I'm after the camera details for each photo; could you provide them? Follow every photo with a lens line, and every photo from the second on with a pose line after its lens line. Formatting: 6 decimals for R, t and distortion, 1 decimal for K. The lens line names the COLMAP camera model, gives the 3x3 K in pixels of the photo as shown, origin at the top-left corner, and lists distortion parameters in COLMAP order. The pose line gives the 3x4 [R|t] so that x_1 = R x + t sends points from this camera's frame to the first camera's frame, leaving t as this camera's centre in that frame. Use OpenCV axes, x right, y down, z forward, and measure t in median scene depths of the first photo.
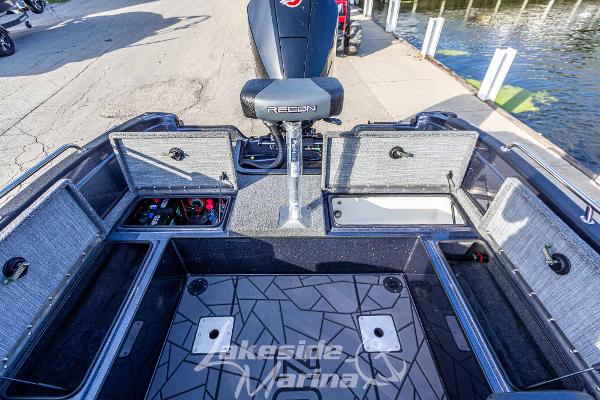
lens RADIAL K [[277.4, 0, 302.1], [0, 277.4, 199.8], [0, 0, 1]] dist [0.000147, 0.000121]
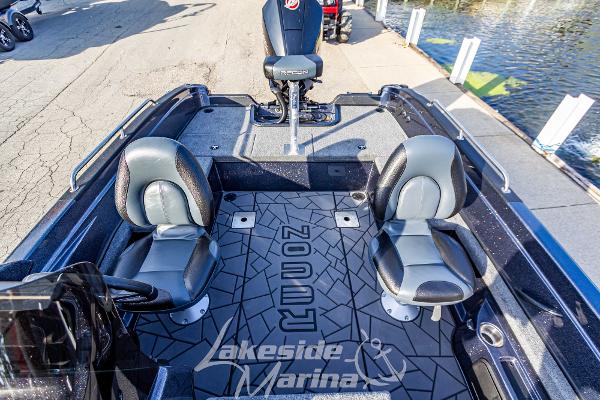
lens RADIAL K [[273.1, 0, 301.6], [0, 273.1, 199.4], [0, 0, 1]] dist [0.000916, 0.000134]
pose [[0.999917, 0.000300, 0.012892, -0.003625], [-0.000813, 0.999206, 0.039832, 0.201028], [-0.012870, -0.039840, 0.999123, -0.377784]]
